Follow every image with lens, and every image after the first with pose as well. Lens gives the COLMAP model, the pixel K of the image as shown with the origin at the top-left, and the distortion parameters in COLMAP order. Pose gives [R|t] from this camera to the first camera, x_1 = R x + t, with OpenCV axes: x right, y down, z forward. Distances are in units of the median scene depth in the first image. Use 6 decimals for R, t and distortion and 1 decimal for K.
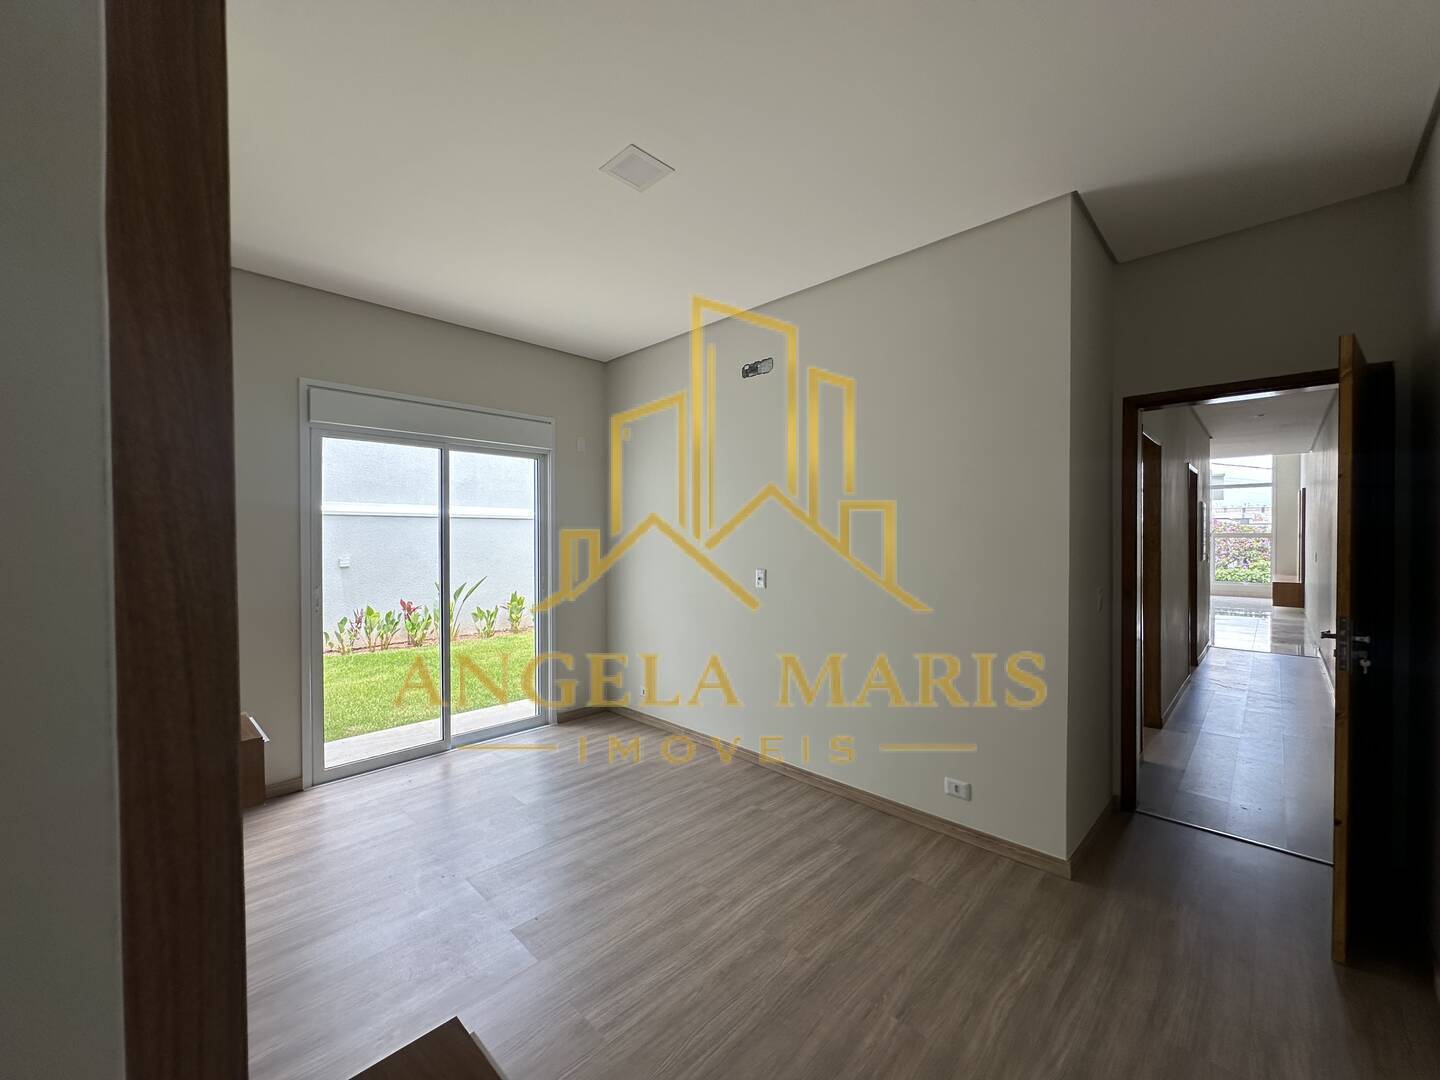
lens RADIAL K [[577.8, 0, 721.9], [0, 577.8, 538.4], [0, 0, 1]] dist [0.001166, 0.000337]
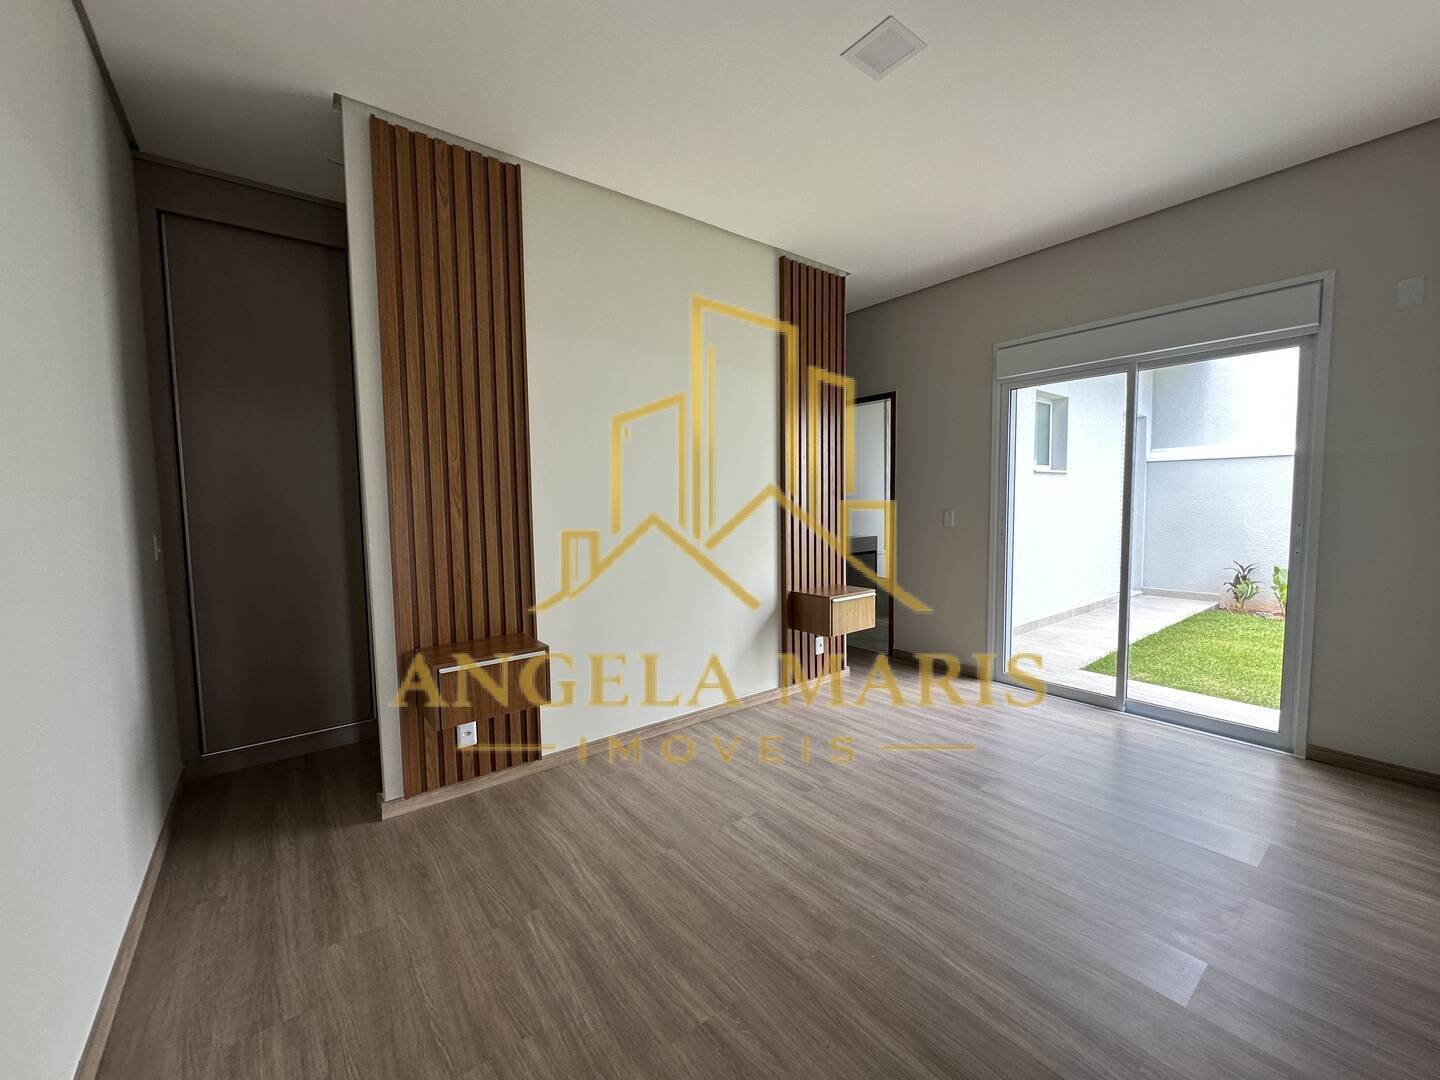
lens RADIAL K [[577.8, 0, 722.0], [0, 577.8, 540.6], [0, 0, 1]] dist [0.001166, 0.000337]
pose [[-0.143638, 0.072240, -0.986990, 0.770608], [0.007061, 0.997382, 0.071973, 0.052145], [0.989605, 0.003369, -0.143772, 0.818376]]
